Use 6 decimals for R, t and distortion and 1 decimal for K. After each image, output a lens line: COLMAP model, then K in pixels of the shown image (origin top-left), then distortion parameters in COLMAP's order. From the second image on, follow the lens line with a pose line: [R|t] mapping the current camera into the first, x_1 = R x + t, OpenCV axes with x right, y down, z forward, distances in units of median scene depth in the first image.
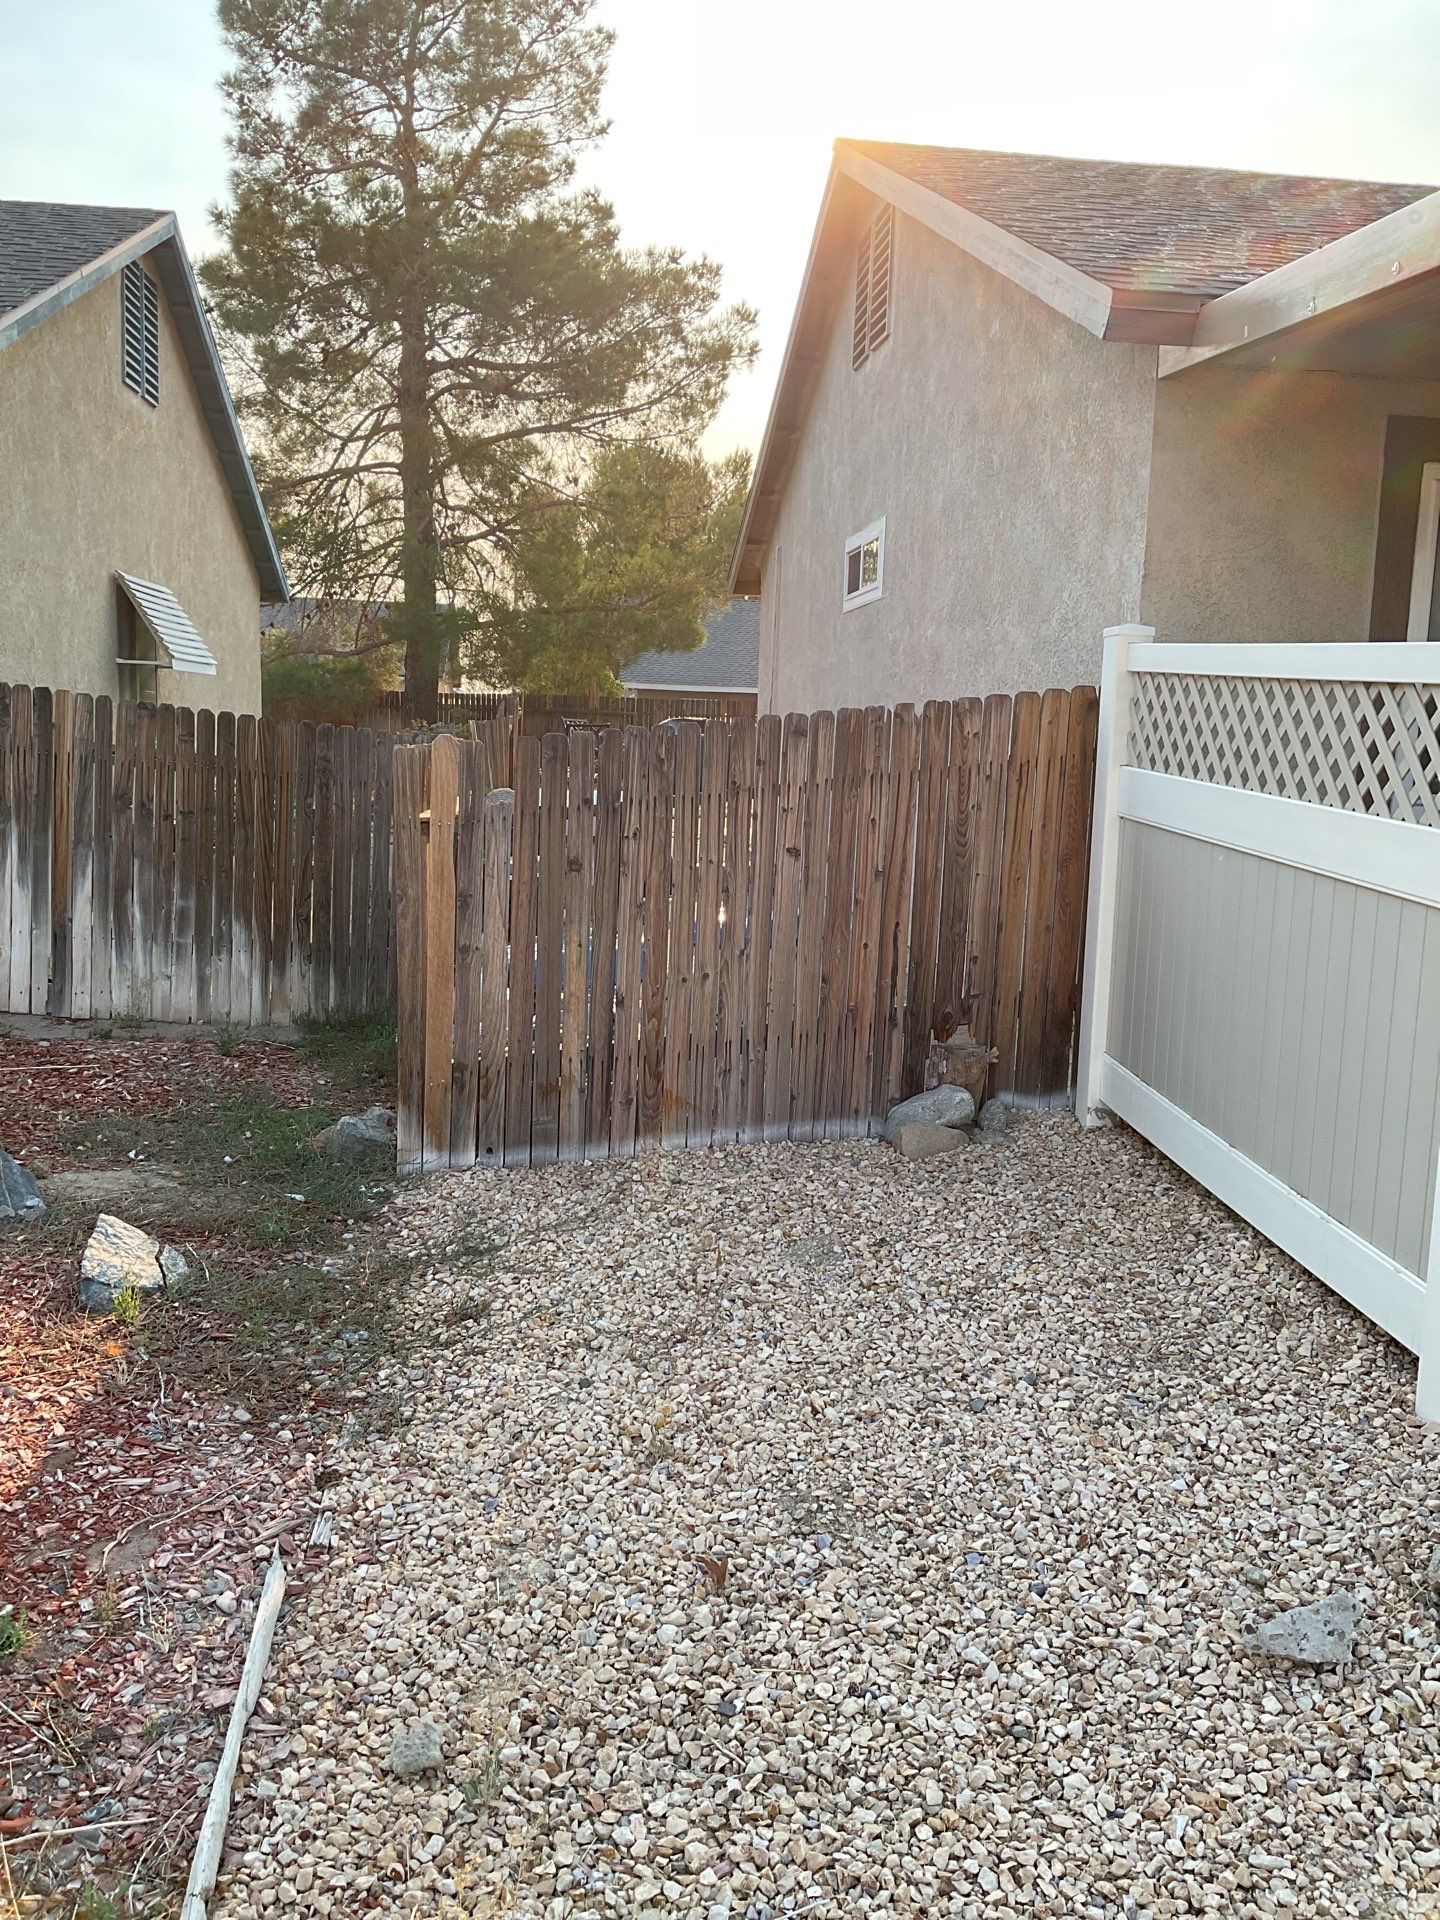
lens RADIAL K [[1613.7, 0, 720.0], [0, 1613.7, 960.0], [0, 0, 1]] dist [0.005348, -0.011970]
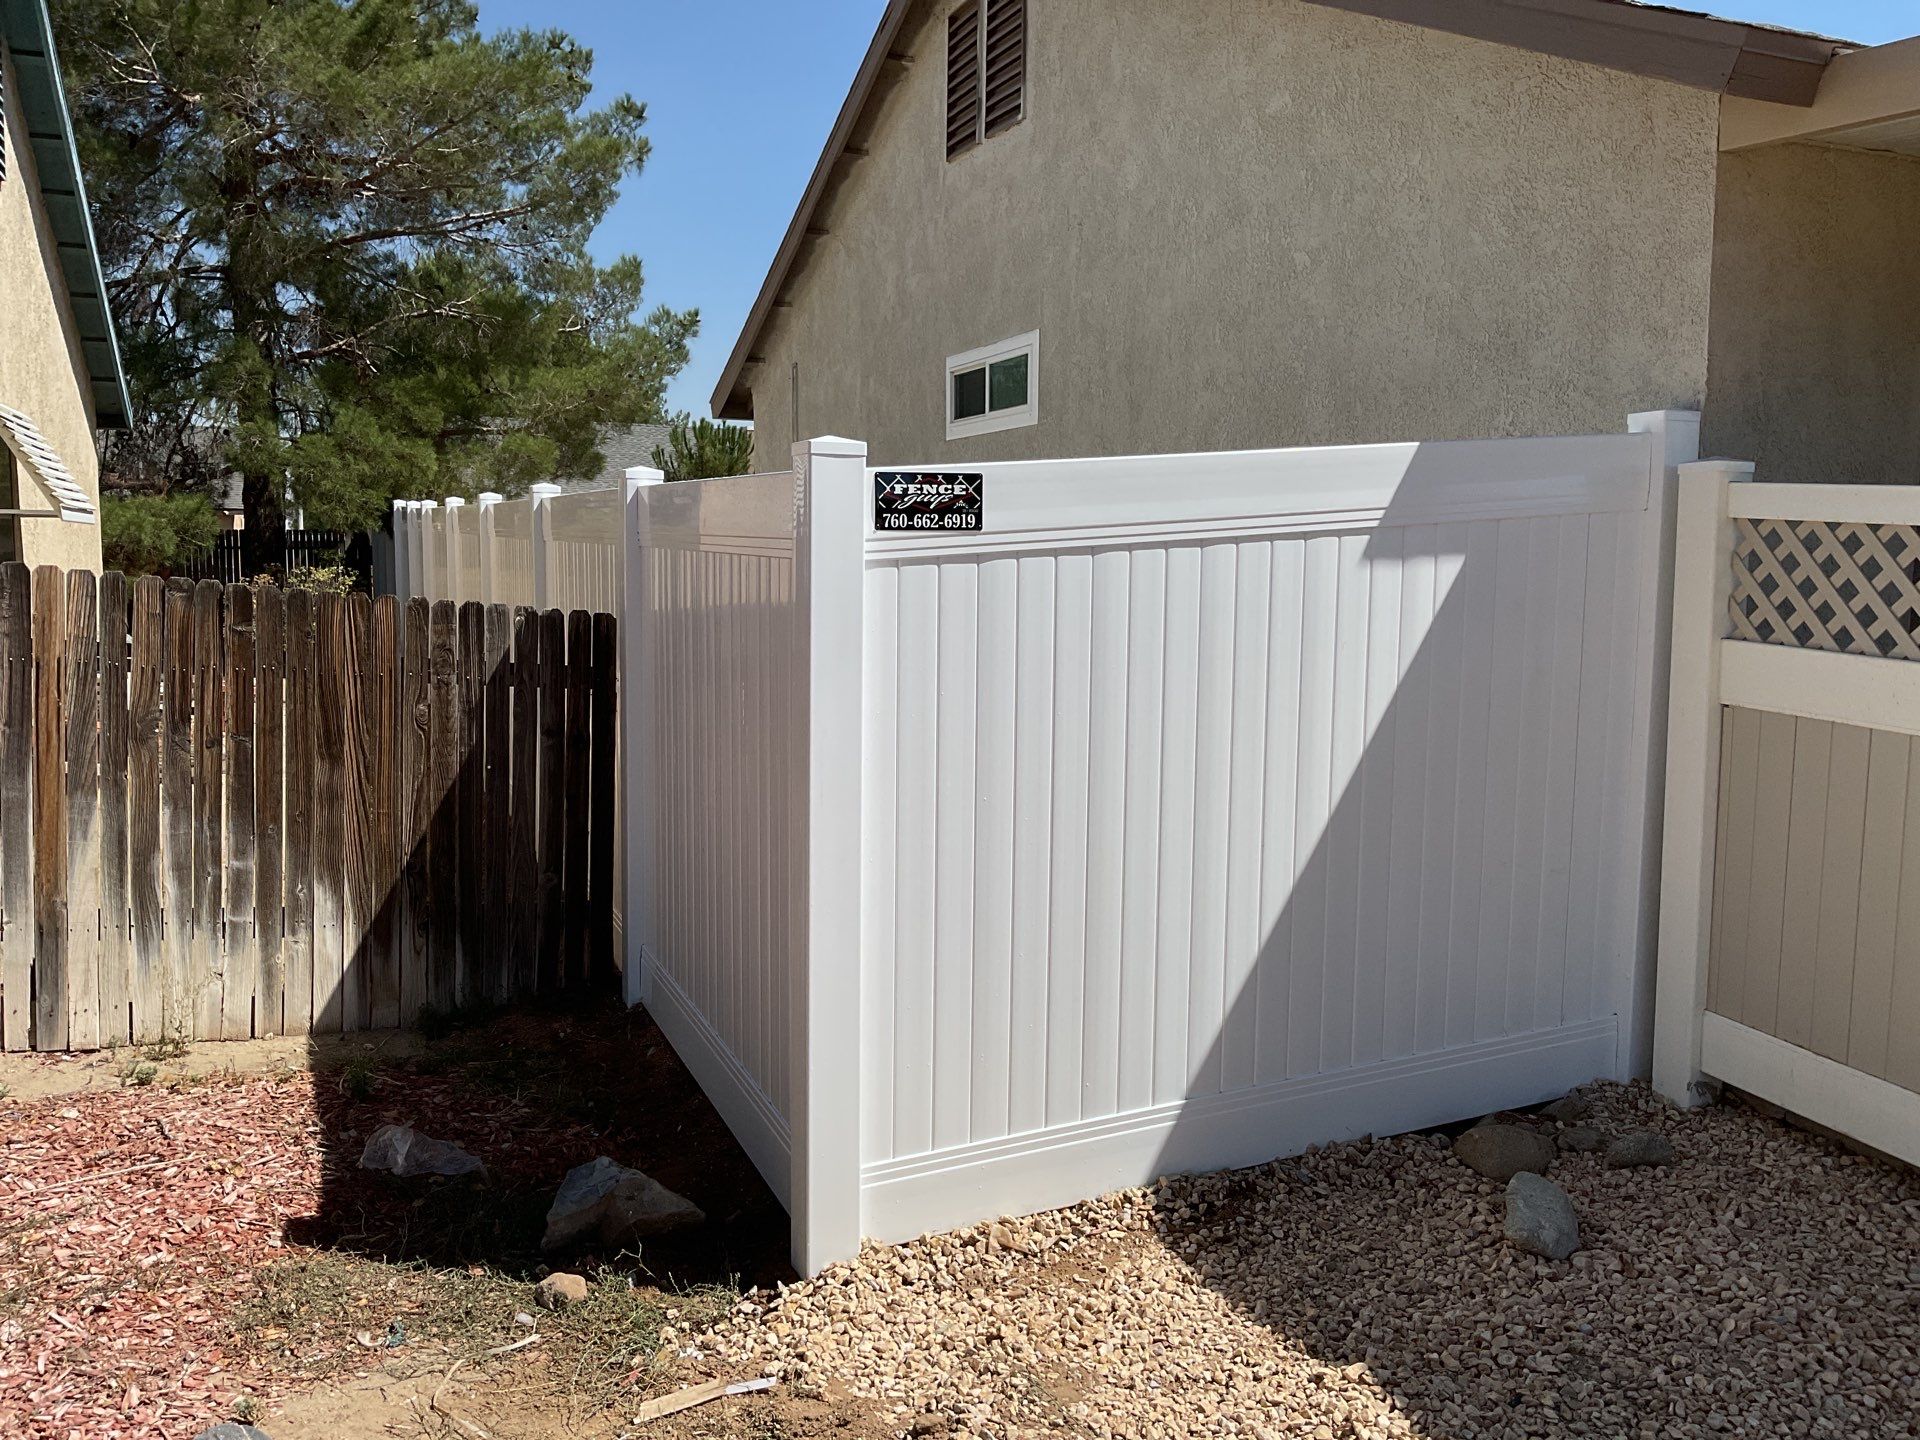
lens RADIAL K [[1611.3, 0, 960.0], [0, 1611.3, 720.0], [0, 0, 1]] dist [0.154093, -0.457356]
pose [[0.961258, -0.050822, 0.270924, -0.073971], [0.060837, 0.997735, -0.028694, -0.019243], [-0.268852, 0.044065, 0.962173, 0.082265]]
